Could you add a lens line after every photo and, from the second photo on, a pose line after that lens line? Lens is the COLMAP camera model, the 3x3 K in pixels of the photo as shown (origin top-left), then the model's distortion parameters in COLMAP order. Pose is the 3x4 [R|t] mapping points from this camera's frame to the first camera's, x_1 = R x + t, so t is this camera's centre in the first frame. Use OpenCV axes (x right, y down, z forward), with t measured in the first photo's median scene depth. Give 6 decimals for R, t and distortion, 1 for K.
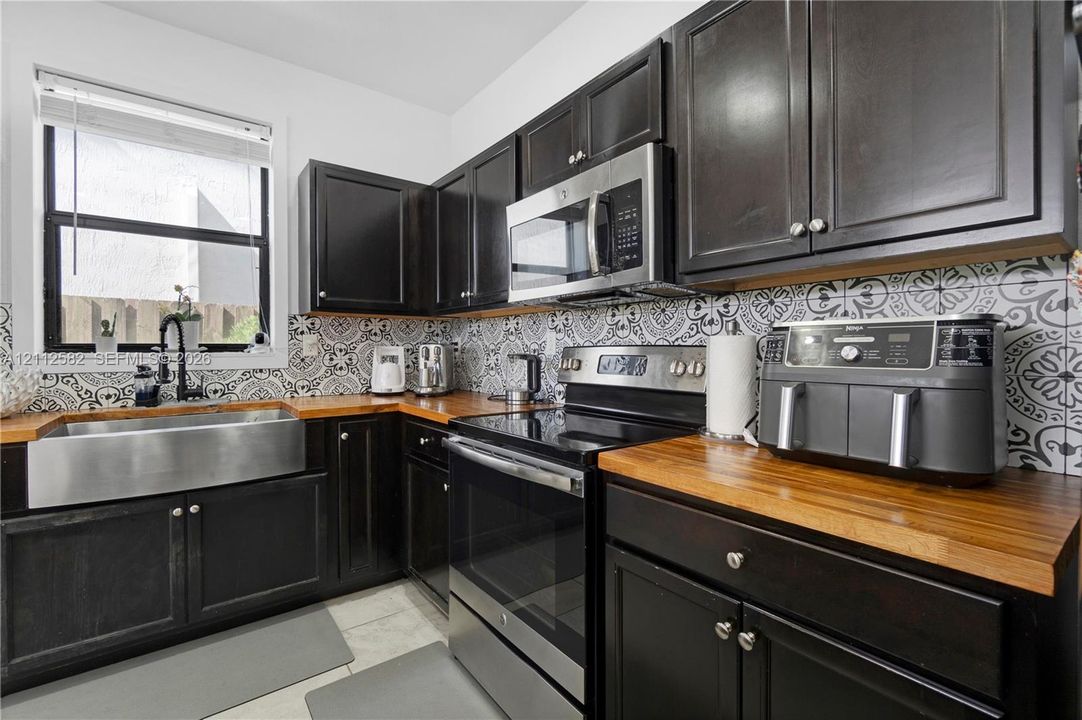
lens RADIAL K [[481.5, 0, 521.5], [0, 481.5, 345.3], [0, 0, 1]] dist [-0.005026, 0.000163]
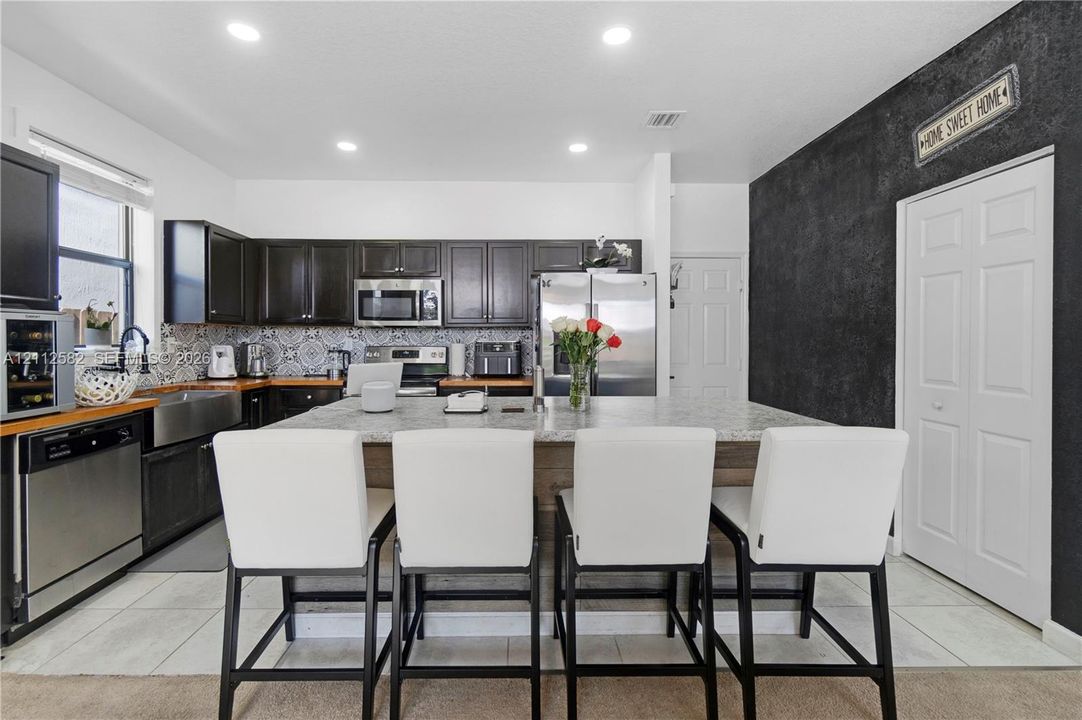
lens RADIAL K [[481.5, 0, 521.5], [0, 481.5, 345.3], [0, 0, 1]] dist [-0.005026, 0.000163]
pose [[0.577000, -0.004534, 0.816731, -1.242734], [-0.010227, 0.999866, 0.012775, -0.035033], [-0.816680, -0.015724, 0.576877, -0.745907]]
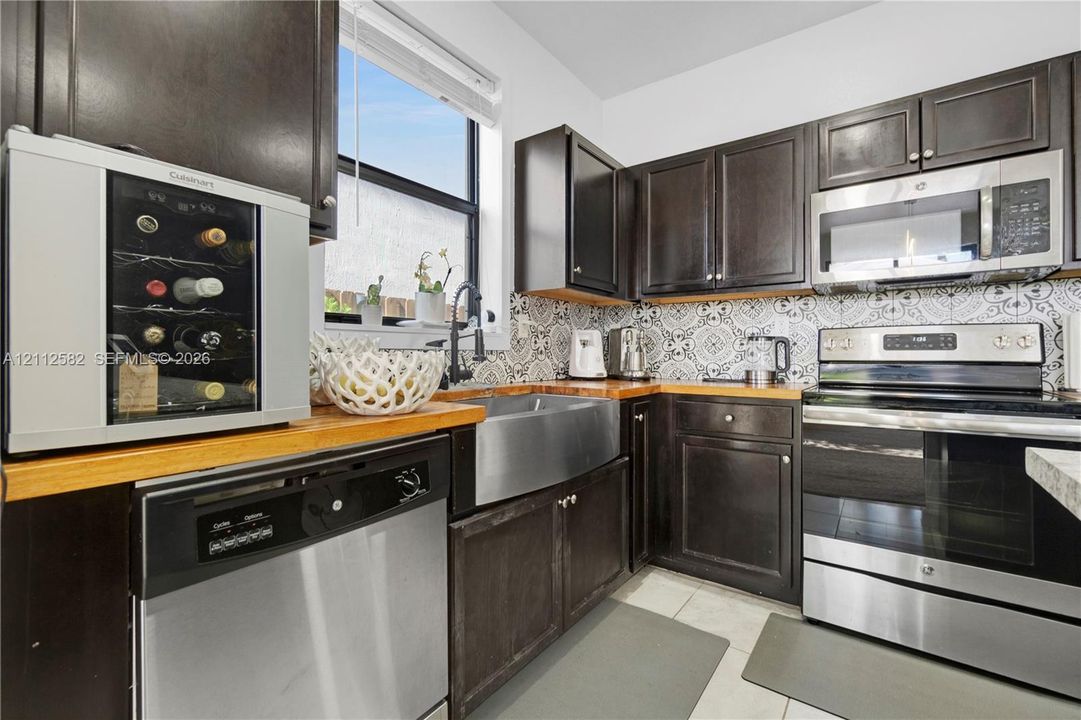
lens RADIAL K [[481.1, 0, 521.0], [0, 481.1, 345.3], [0, 0, 1]] dist [-0.005026, 0.000163]
pose [[0.961665, 0.008768, 0.274088, -0.888077], [-0.006266, 0.999930, -0.010003, 0.058403], [-0.274156, 0.007902, 0.961653, 0.148251]]
